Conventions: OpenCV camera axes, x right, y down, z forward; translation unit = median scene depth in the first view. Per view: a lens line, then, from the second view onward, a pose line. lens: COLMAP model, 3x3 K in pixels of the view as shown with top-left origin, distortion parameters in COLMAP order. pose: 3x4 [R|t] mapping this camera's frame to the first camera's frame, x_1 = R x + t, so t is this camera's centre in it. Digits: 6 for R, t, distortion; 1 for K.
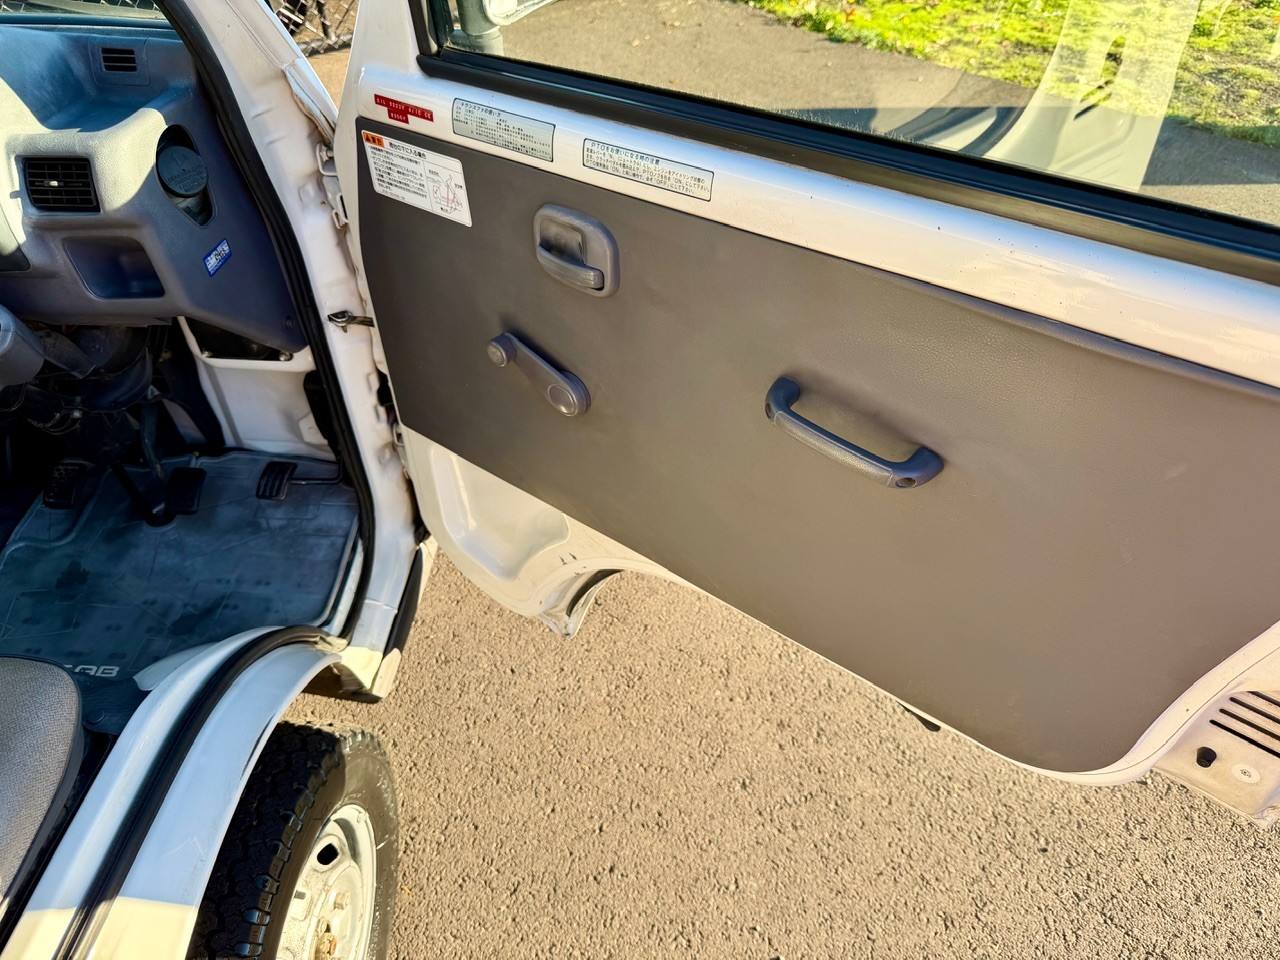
lens RADIAL K [[910.8, 0, 641.9], [0, 910.8, 490.4], [0, 0, 1]] dist [0.026300, -0.034729]
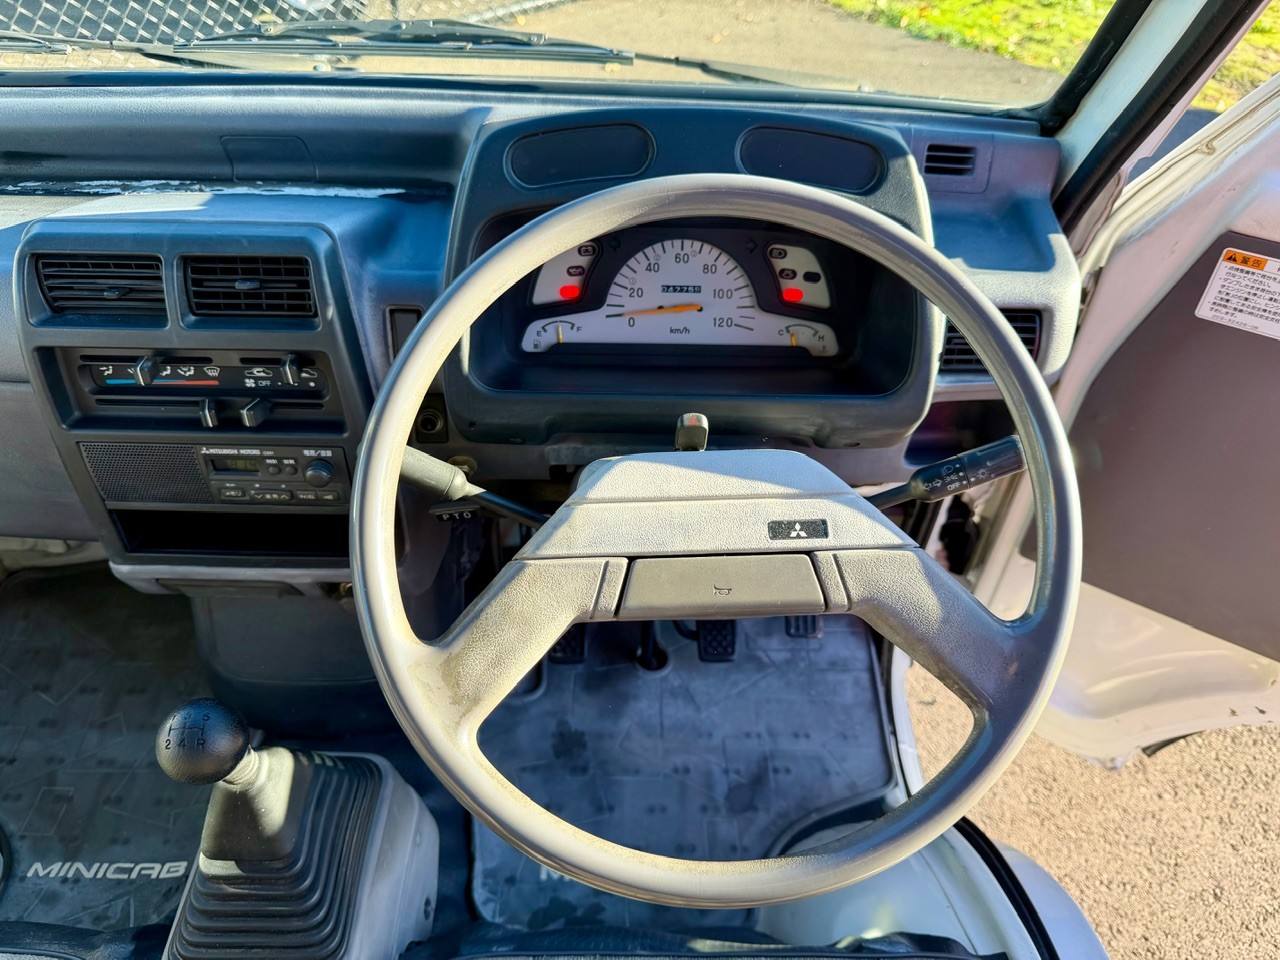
lens RADIAL K [[910.8, 0, 644.0], [0, 910.8, 496.0], [0, 0, 1]] dist [0.026300, -0.034729]
pose [[0.995203, -0.039108, 0.089676, -0.549792], [0.036780, 0.998946, 0.027466, -0.132530], [-0.090656, -0.024036, 0.995592, 0.147874]]
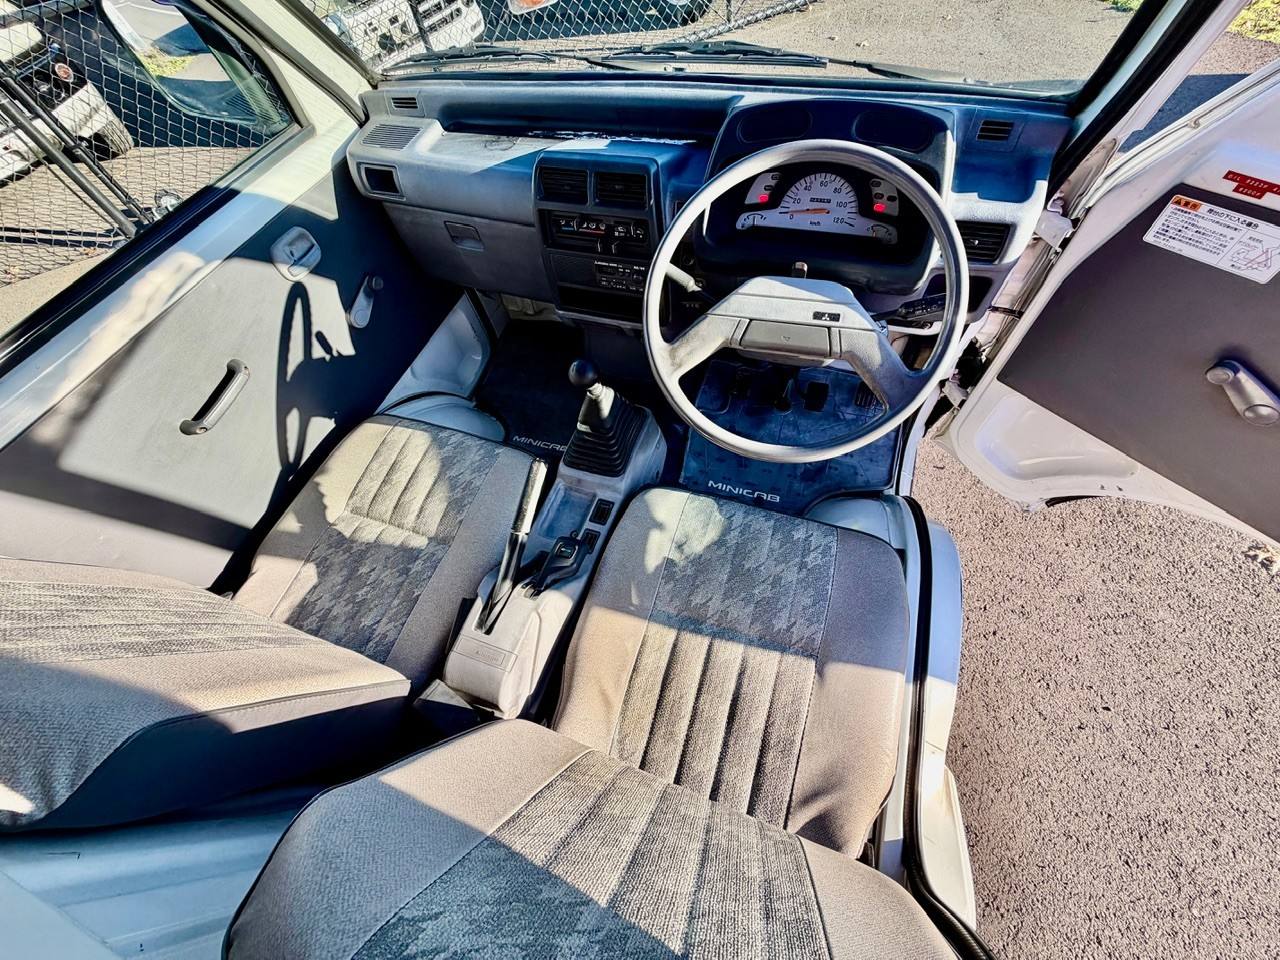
lens RADIAL K [[509.2, 0, 641.4], [0, 509.2, 478.7], [0, 0, 1]] dist [-0.003202, 0.001759]
pose [[0.962703, 0.161246, -0.217262, -0.501648], [-0.089768, 0.947880, 0.305720, -0.098593], [0.255234, -0.274814, 0.927002, 0.007913]]
